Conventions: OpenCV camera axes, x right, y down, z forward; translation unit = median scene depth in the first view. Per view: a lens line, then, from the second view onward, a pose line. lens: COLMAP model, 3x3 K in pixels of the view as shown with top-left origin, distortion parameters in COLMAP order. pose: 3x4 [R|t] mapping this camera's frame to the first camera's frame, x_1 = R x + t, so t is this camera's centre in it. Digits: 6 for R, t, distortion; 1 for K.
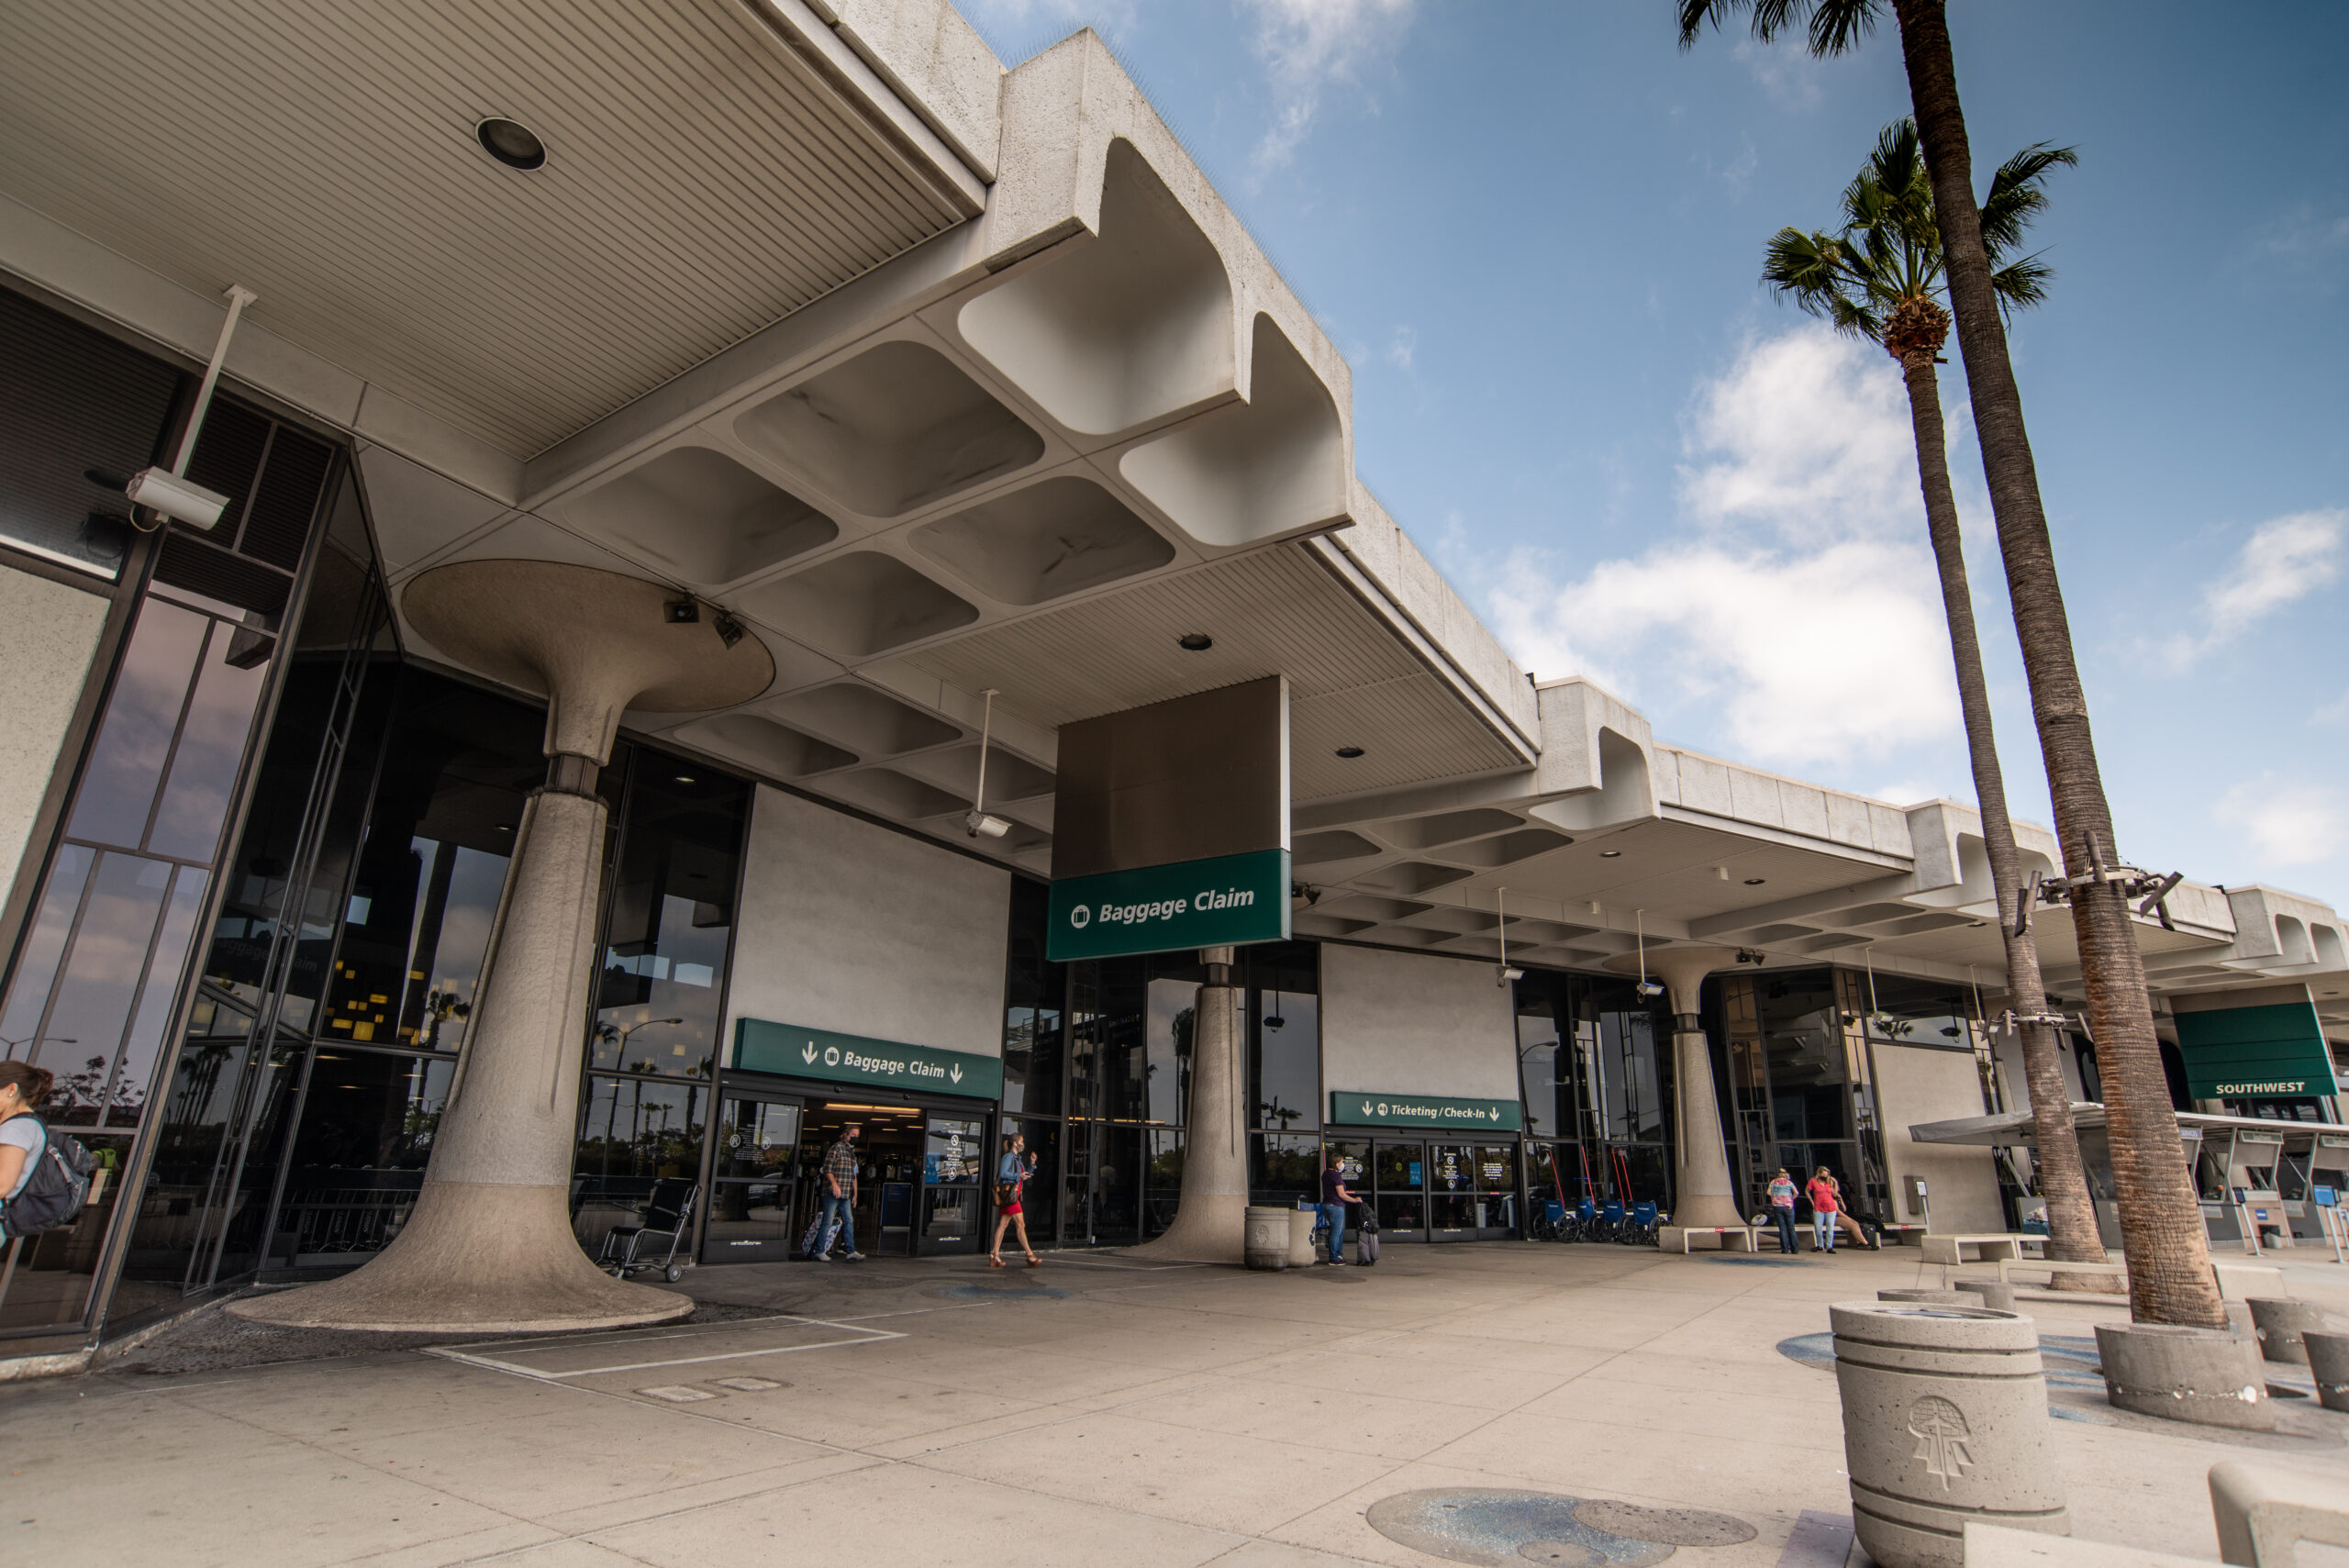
lens RADIAL K [[1192.8, 0, 1174.5], [0, 1192.8, 784.0], [0, 0, 1]] dist [-0.068917, 0.000132]
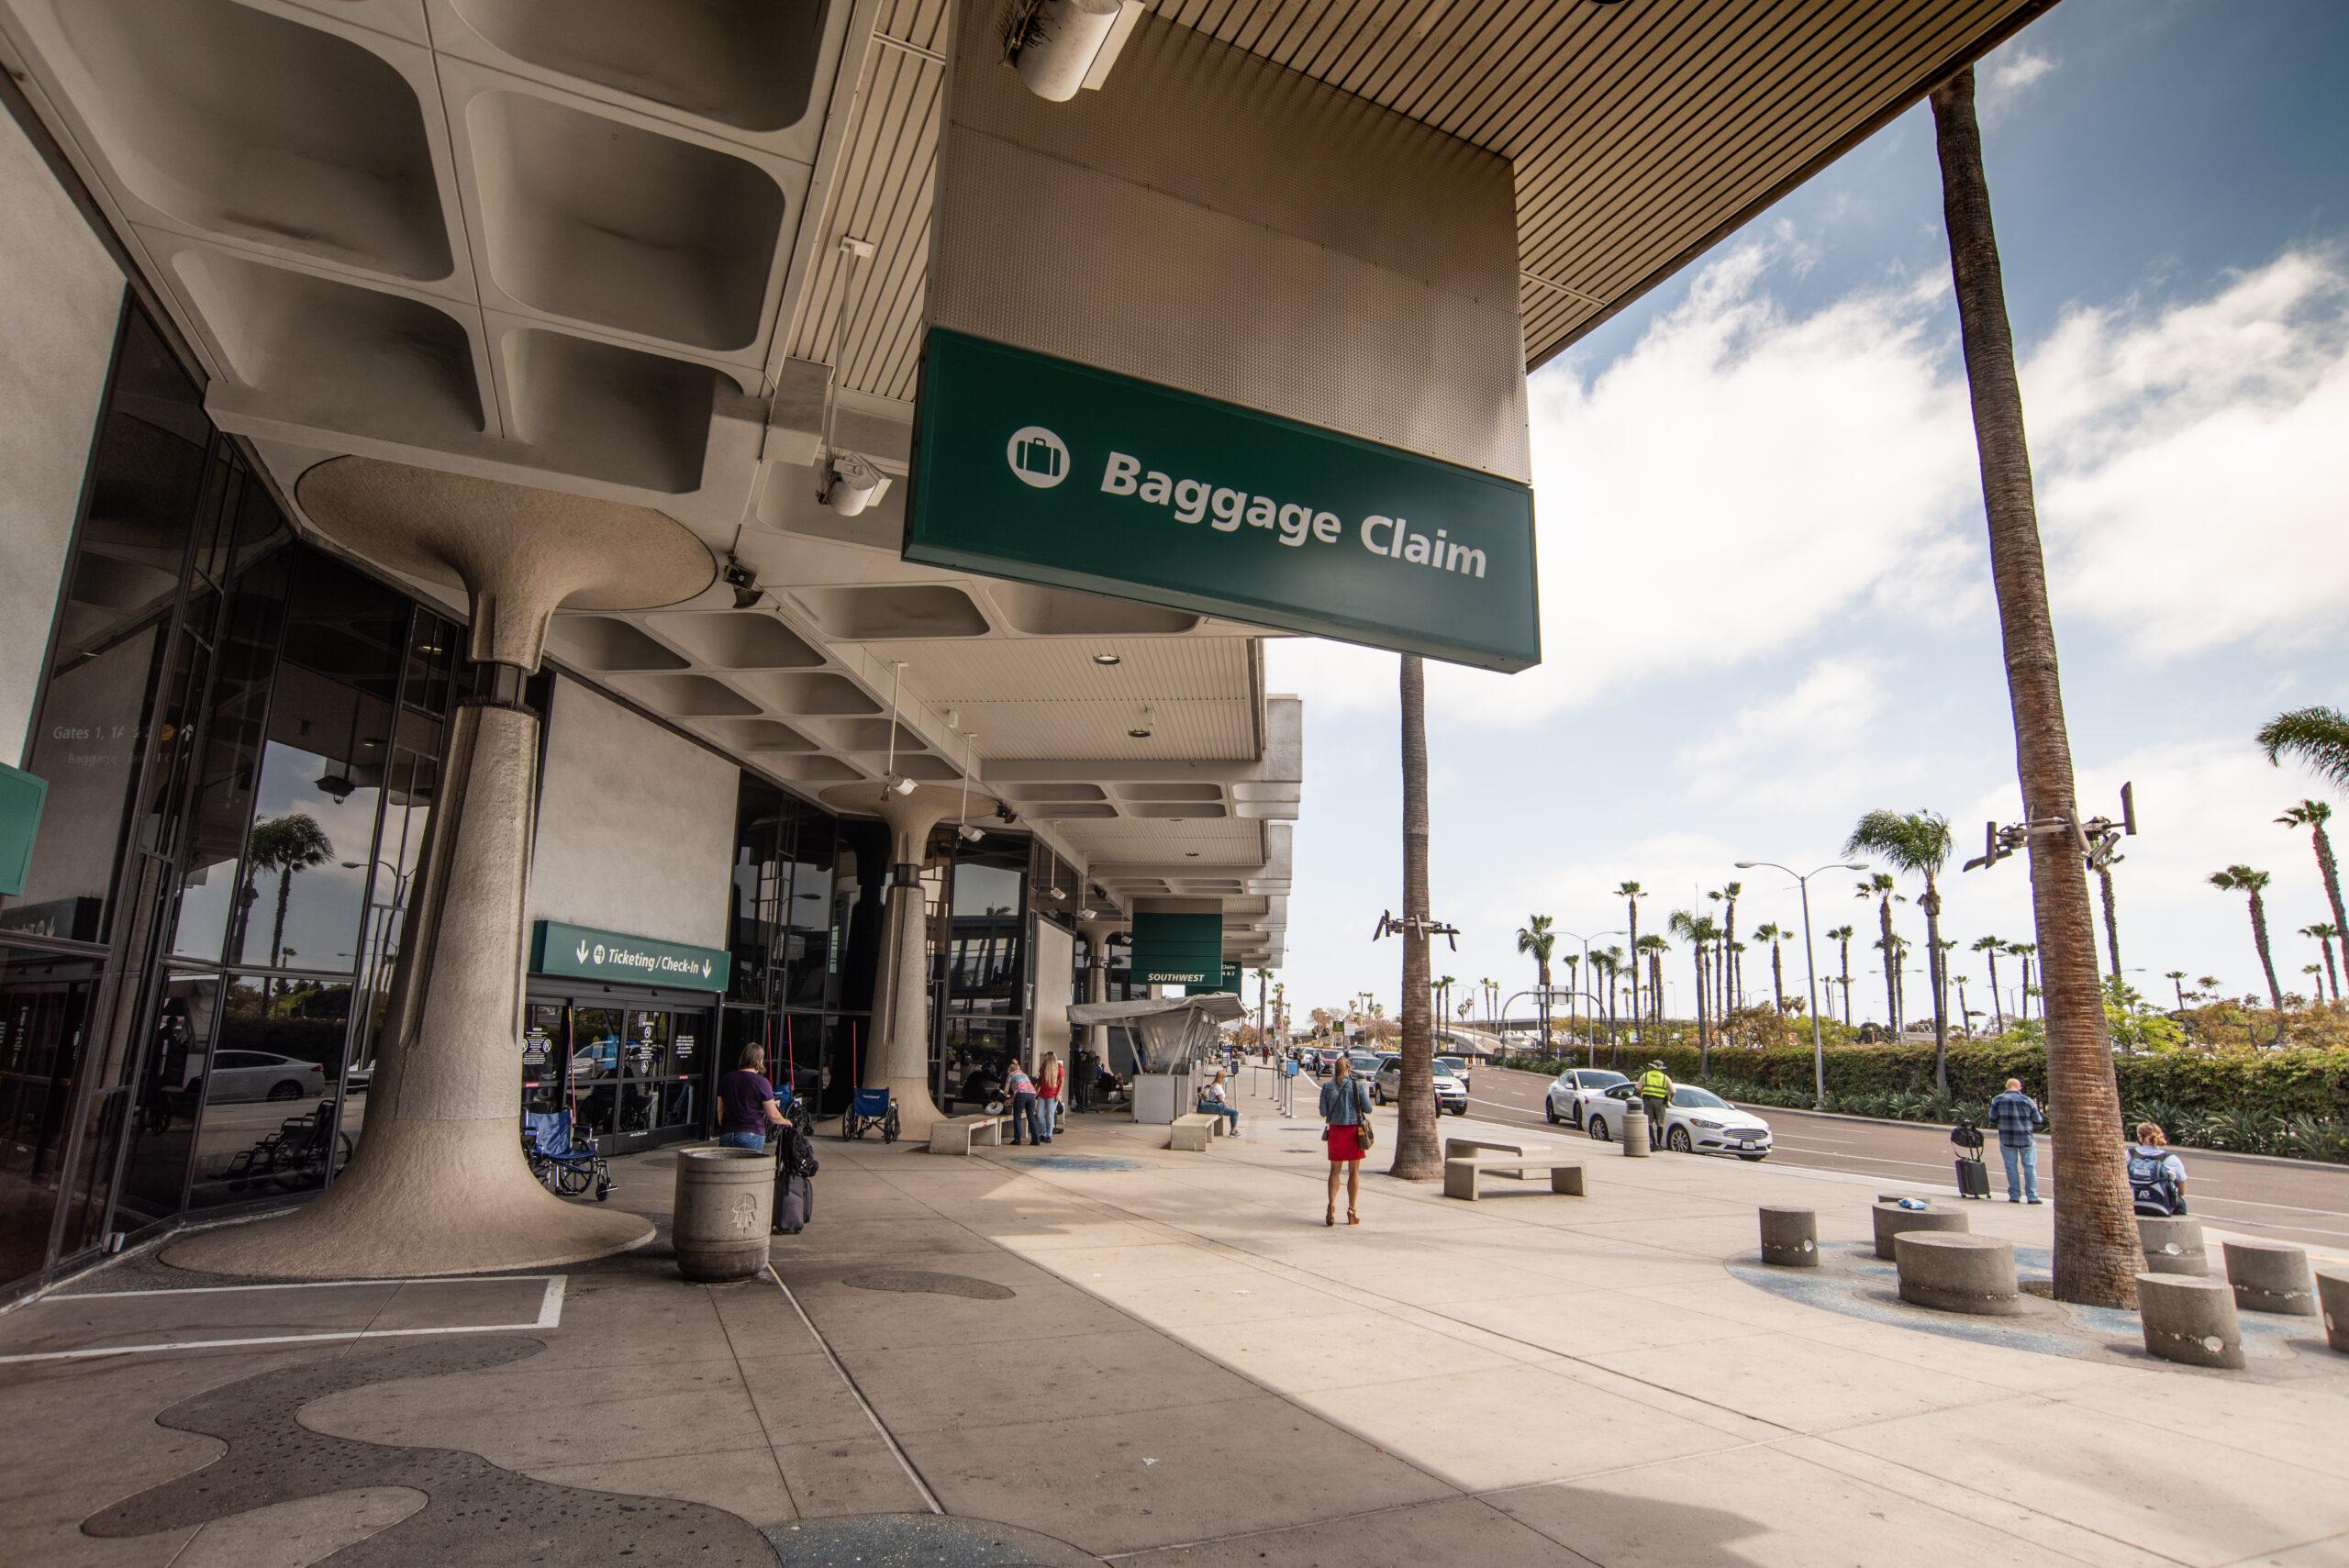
lens RADIAL K [[1192.8, 0, 1174.5], [0, 1192.8, 784.0], [0, 0, 1]] dist [-0.068917, 0.000132]
pose [[0.497043, 0.166038, 0.851692, -0.351112], [-0.276121, 0.960767, -0.026159, 0.206405], [-0.822621, -0.222168, 0.523389, 0.762607]]
